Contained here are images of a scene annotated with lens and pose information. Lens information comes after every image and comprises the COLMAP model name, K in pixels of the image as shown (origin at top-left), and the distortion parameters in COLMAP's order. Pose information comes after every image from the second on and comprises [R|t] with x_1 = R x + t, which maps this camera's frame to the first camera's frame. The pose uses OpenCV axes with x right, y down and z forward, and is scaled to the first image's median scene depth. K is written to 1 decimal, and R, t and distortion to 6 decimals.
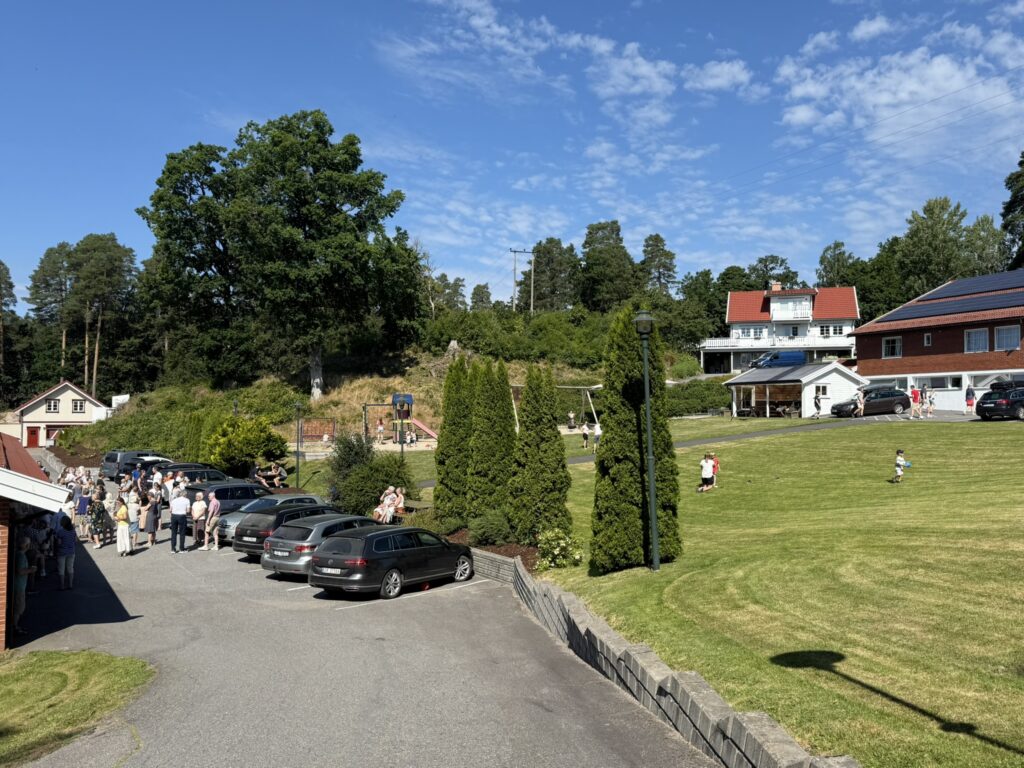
lens RADIAL K [[818.6, 0, 511.3], [0, 818.6, 389.7], [0, 0, 1]] dist [0.006167, -0.007574]
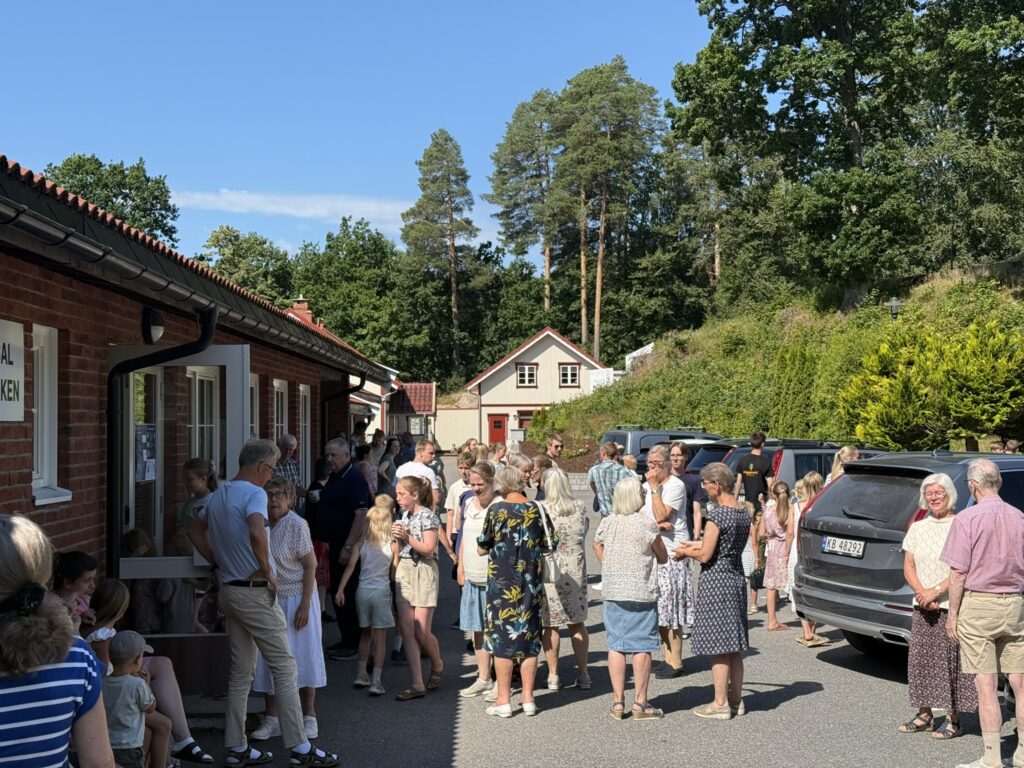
lens RADIAL K [[1439.9, 0, 513.2], [0, 1439.9, 384.4], [0, 0, 1]] dist [0.015388, 0.000000]
pose [[0.858551, -0.024763, -0.512130, -0.071293], [0.027610, 0.999617, -0.002047, 0.024690], [0.511984, -0.012382, 0.858906, 0.158168]]
